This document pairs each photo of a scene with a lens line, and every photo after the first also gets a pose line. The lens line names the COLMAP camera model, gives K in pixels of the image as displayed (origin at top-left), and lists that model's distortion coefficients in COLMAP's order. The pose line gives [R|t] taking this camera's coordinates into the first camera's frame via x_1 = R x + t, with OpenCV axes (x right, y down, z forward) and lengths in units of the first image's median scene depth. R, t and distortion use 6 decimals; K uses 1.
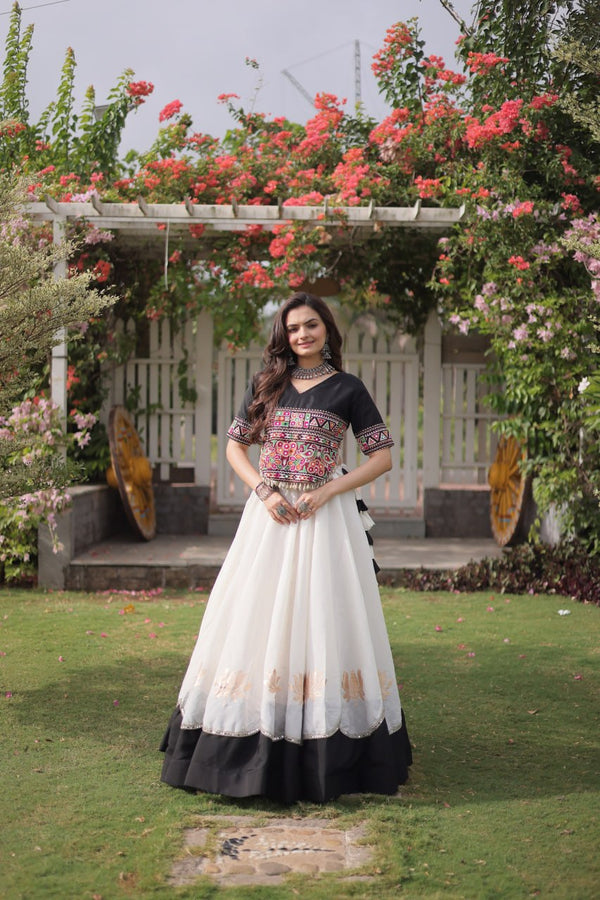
lens RADIAL K [[1263.6, 0, 305.4], [0, 1263.6, 457.5], [0, 0, 1]] dist [-0.024021, 0.000000]
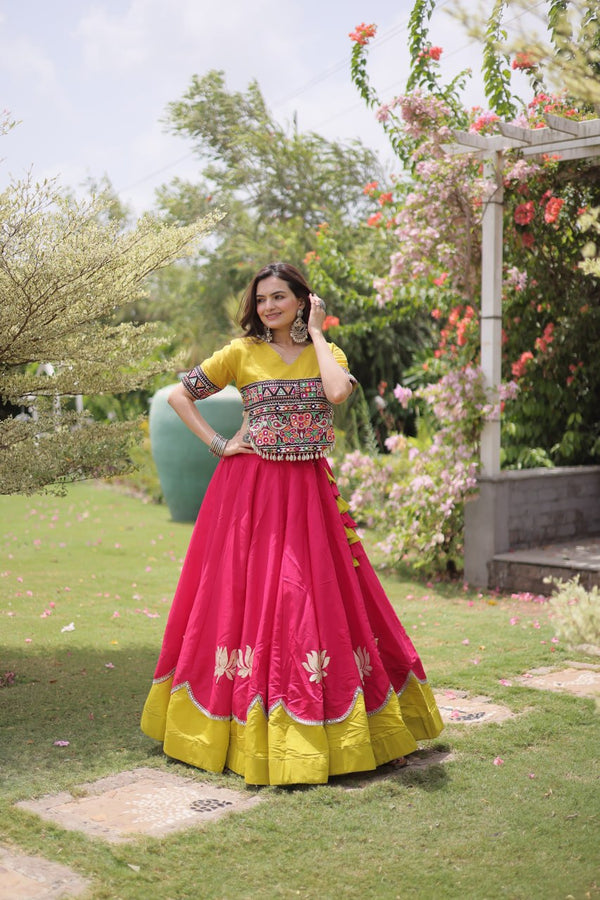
lens RADIAL K [[1263.6, 0, 307.1], [0, 1263.6, 451.7], [0, 0, 1]] dist [-0.024021, 0.000000]
pose [[0.701140, 0.017501, -0.712809, 0.339725], [0.003703, 0.999596, 0.028186, -0.013447], [0.713014, -0.022402, 0.700791, 0.308425]]
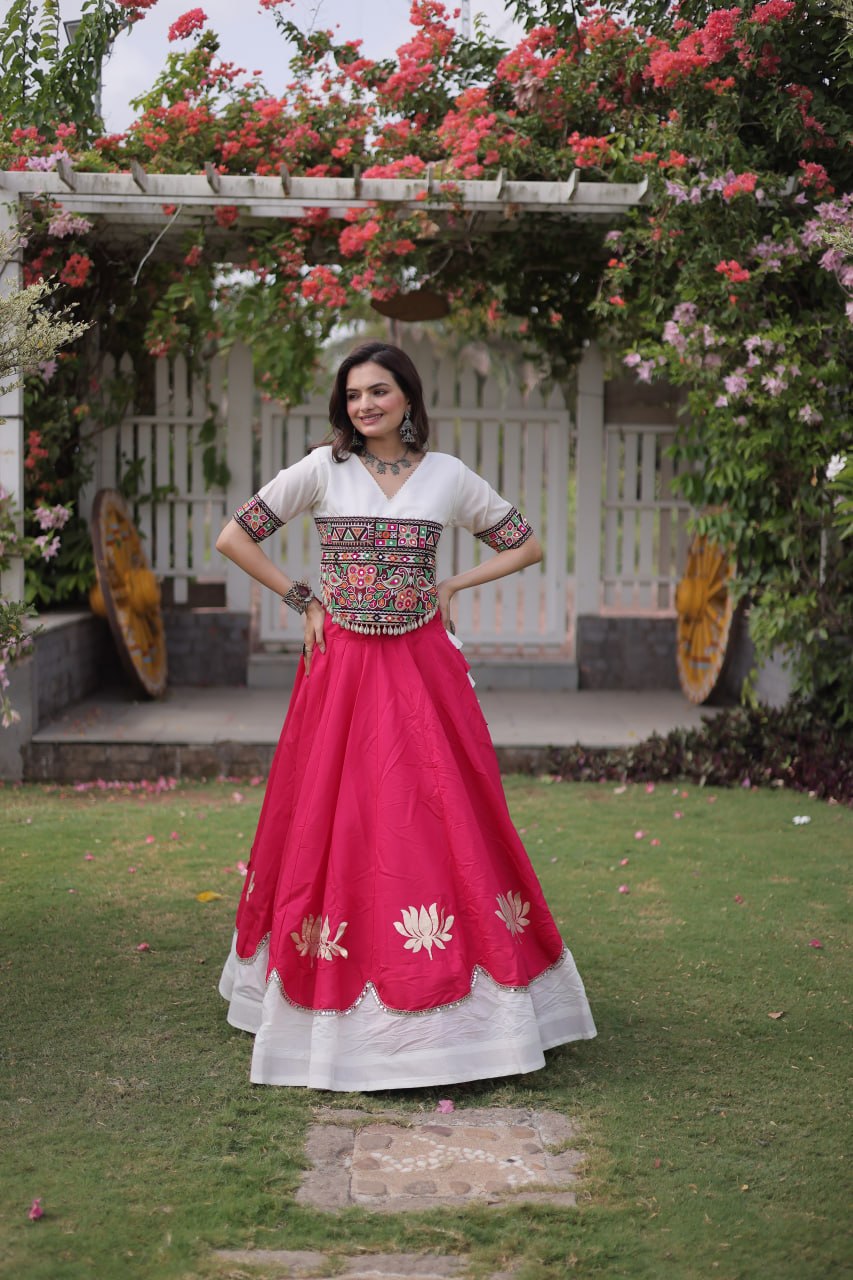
lens RADIAL K [[1797.2, 0, 448.5], [0, 1797.2, 649.2], [0, 0, 1]] dist [-0.024021, 0.000000]
pose [[0.999471, -0.002303, 0.032431, -0.003793], [0.000418, 0.998315, 0.058026, -0.015159], [-0.032510, -0.057981, 0.997788, 0.084458]]
